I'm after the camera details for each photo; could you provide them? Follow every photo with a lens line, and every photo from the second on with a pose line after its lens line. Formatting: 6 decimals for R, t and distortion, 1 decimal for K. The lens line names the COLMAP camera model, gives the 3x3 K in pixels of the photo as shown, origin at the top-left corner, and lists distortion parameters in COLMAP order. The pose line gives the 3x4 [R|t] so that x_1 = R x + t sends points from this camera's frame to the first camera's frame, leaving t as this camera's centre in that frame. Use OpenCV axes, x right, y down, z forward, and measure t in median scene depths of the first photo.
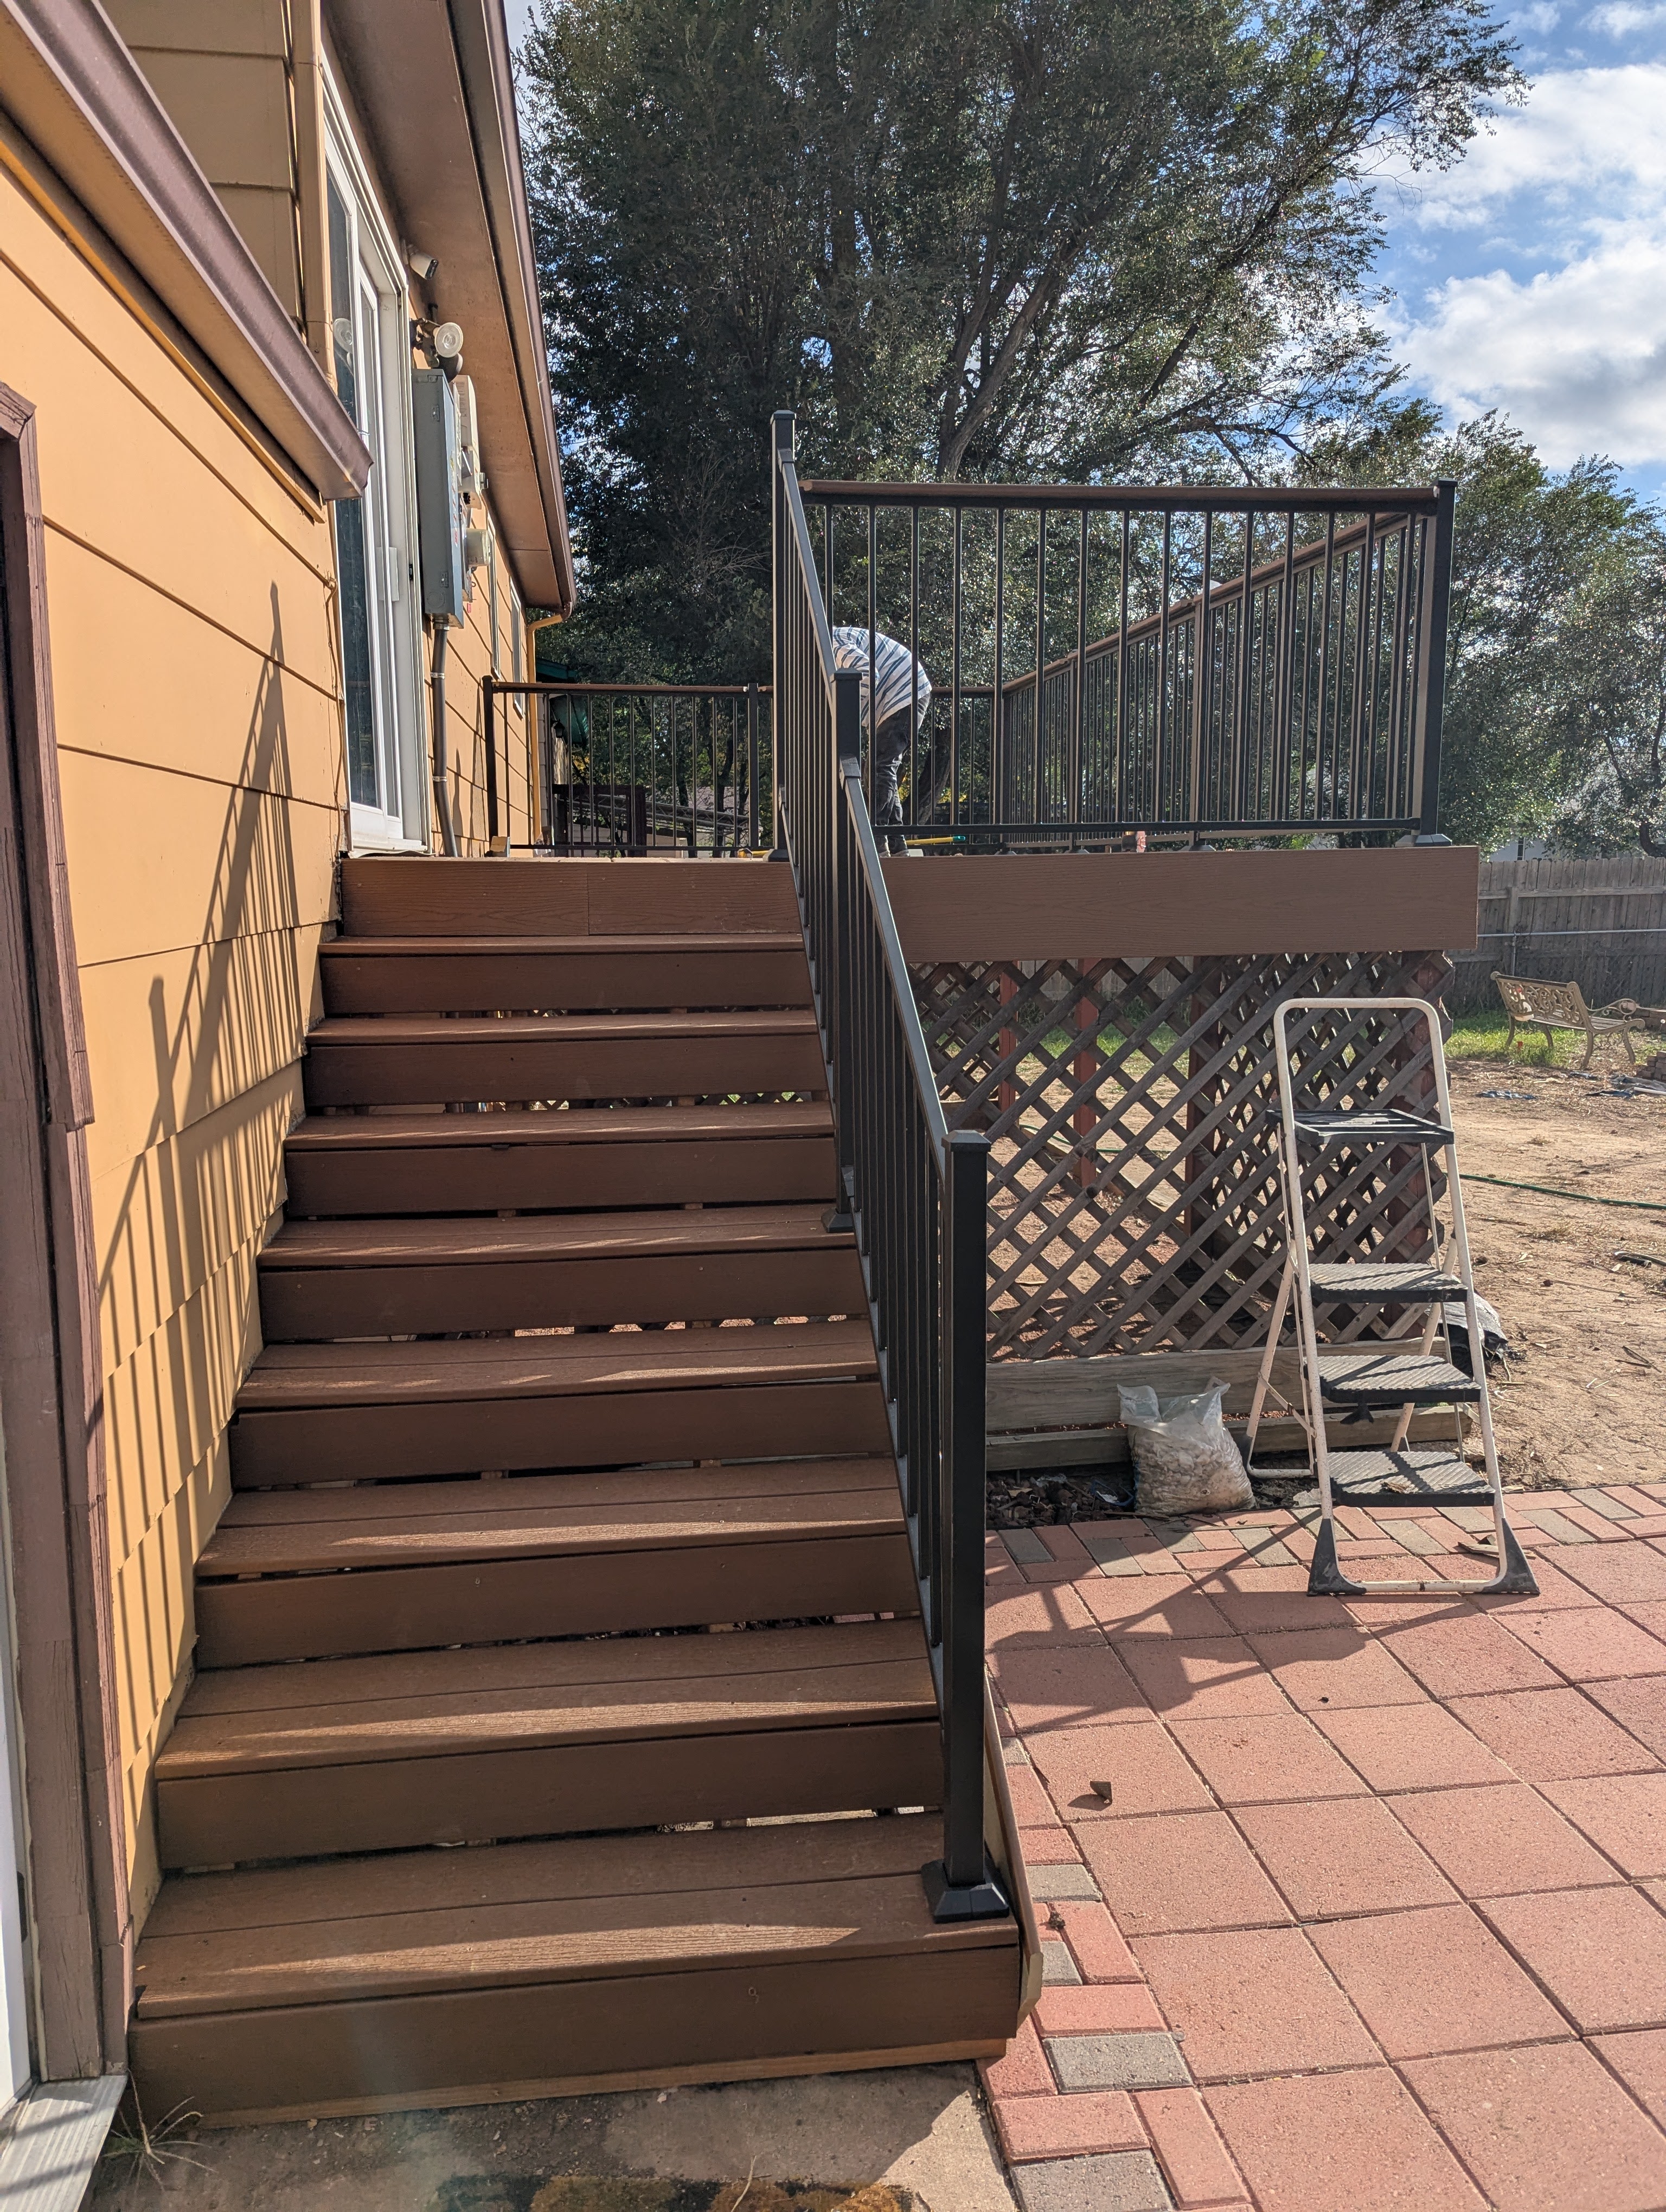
lens RADIAL K [[1564.3, 0, 815.7], [0, 1564.3, 1107.9], [0, 0, 1]] dist [0.022771, -0.013504]
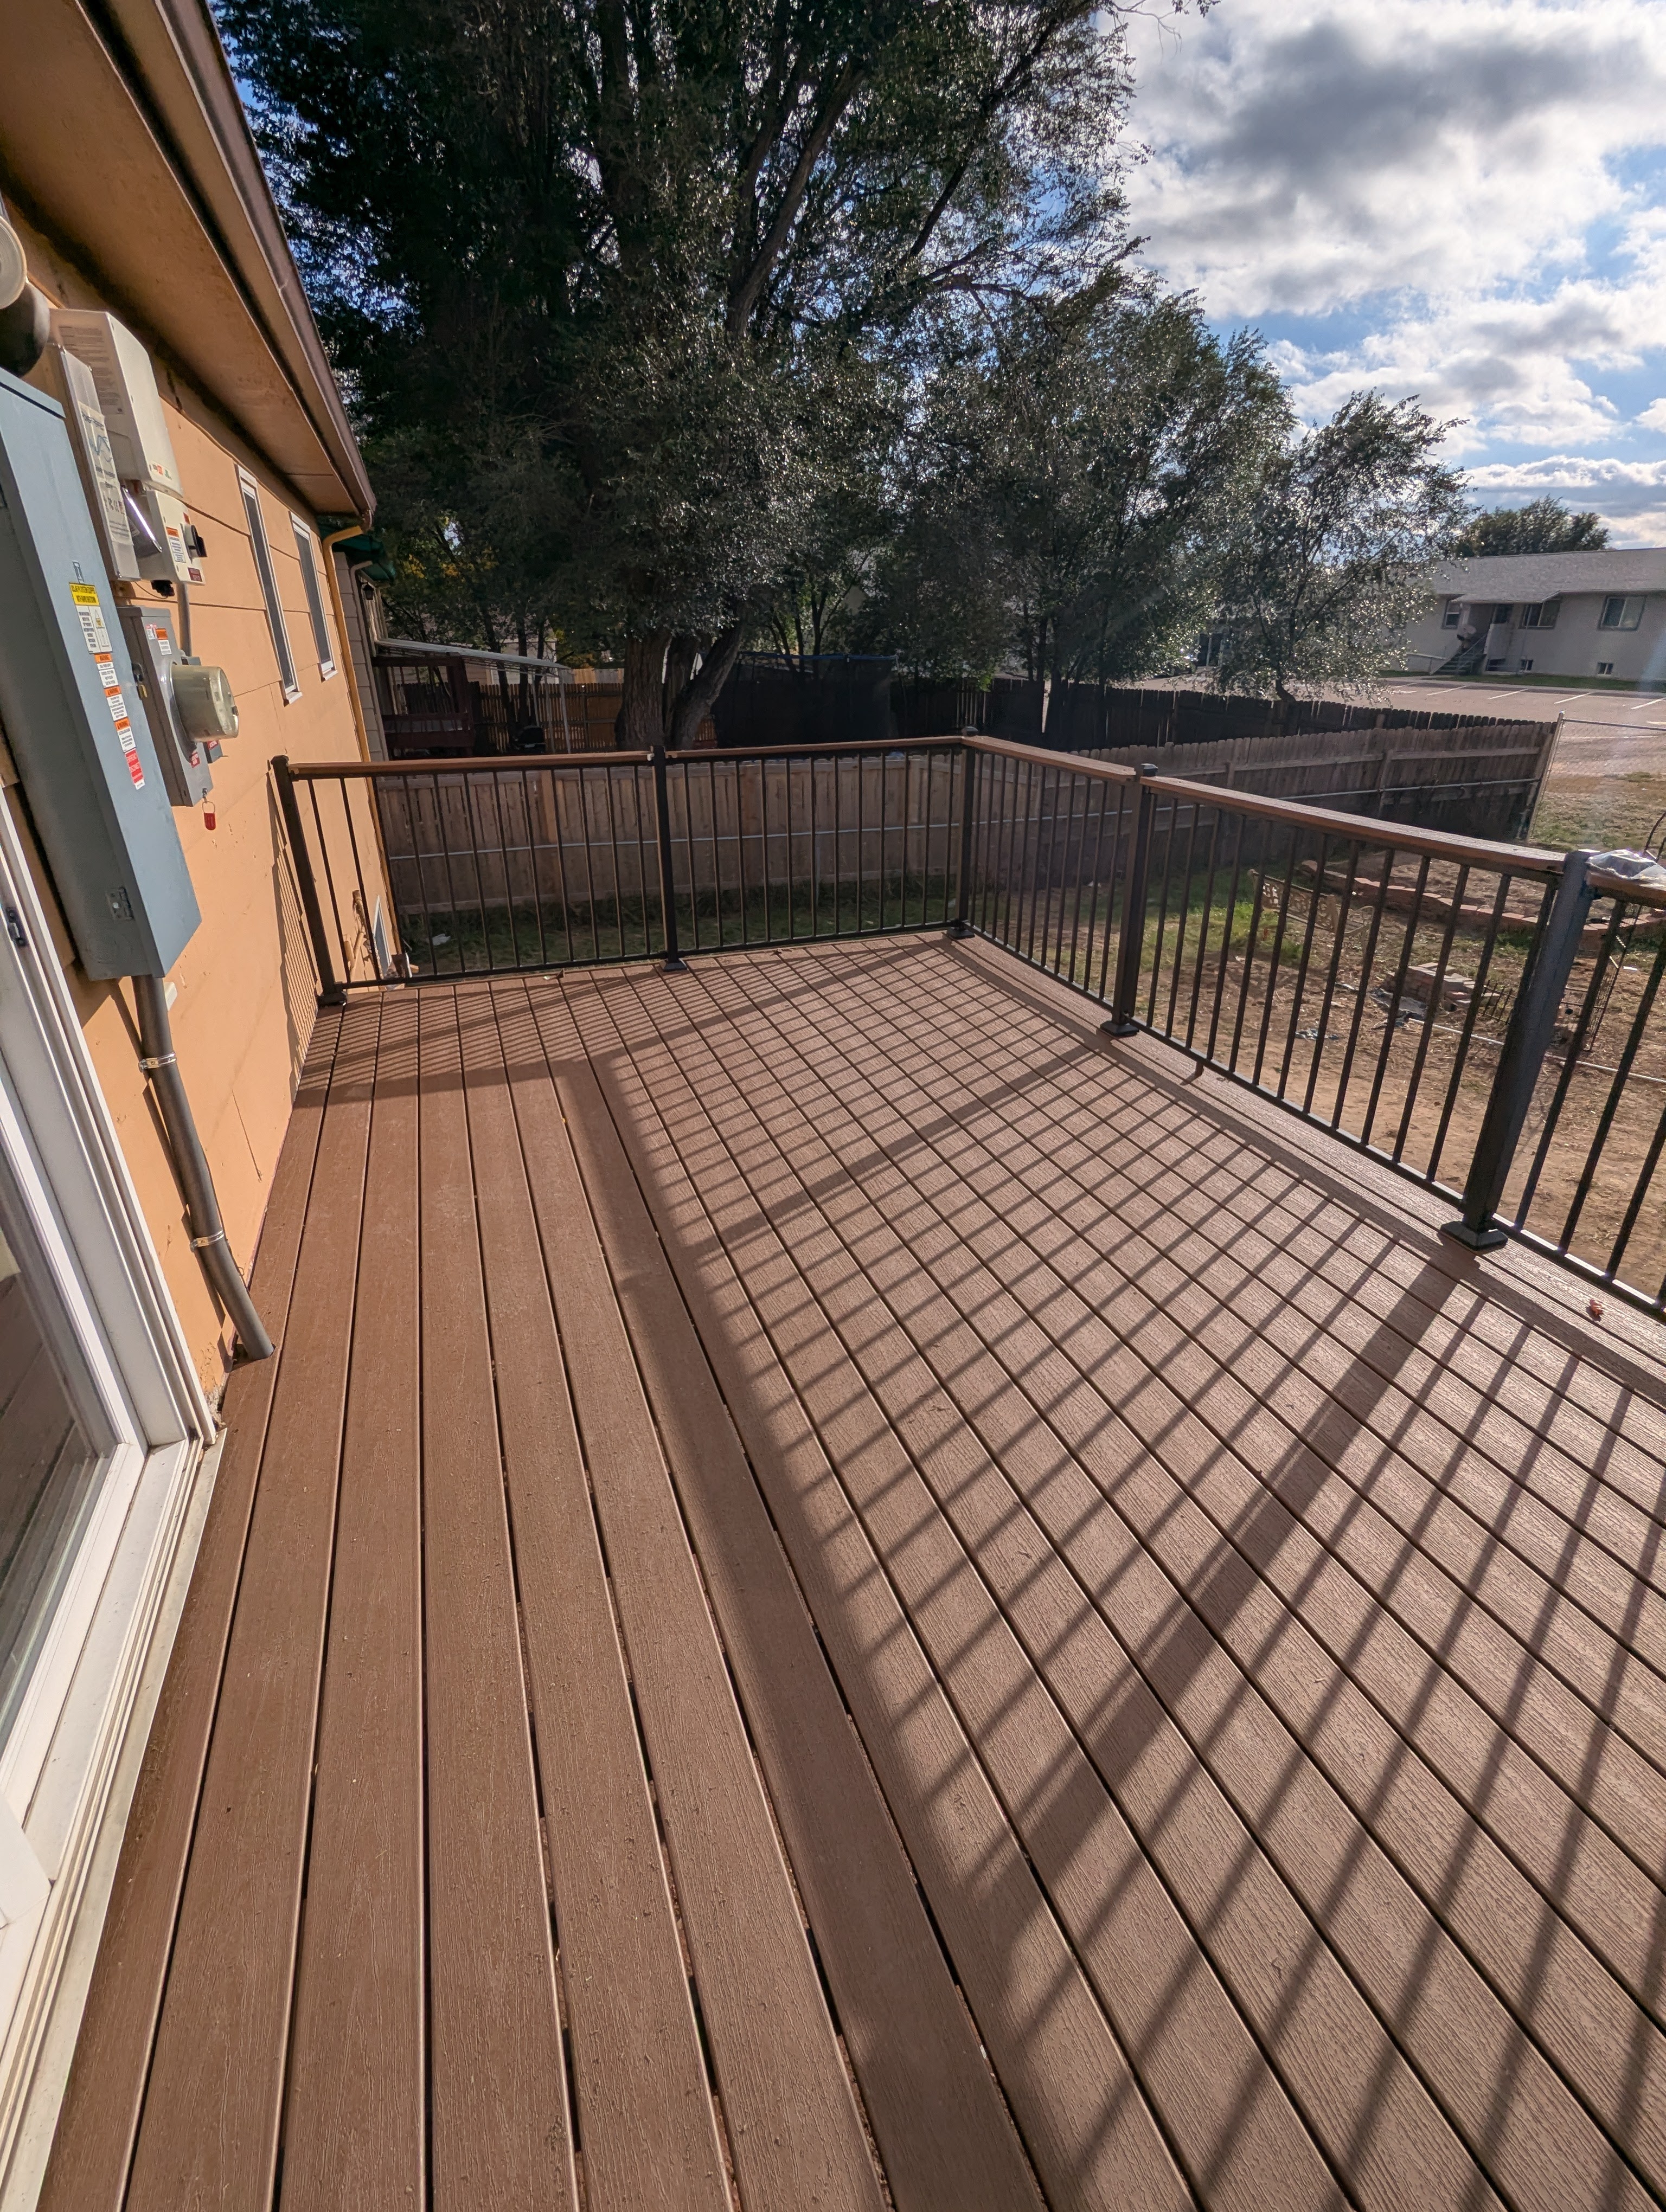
lens RADIAL K [[1036.6, 0, 829.7], [0, 1036.6, 1121.8], [0, 0, 1]] dist [-0.006853, -0.001532]
pose [[0.976533, -0.094193, 0.193680, -0.032415], [0.032164, 0.952987, 0.301298, -0.107628], [-0.212954, -0.287998, 0.933653, 0.204621]]
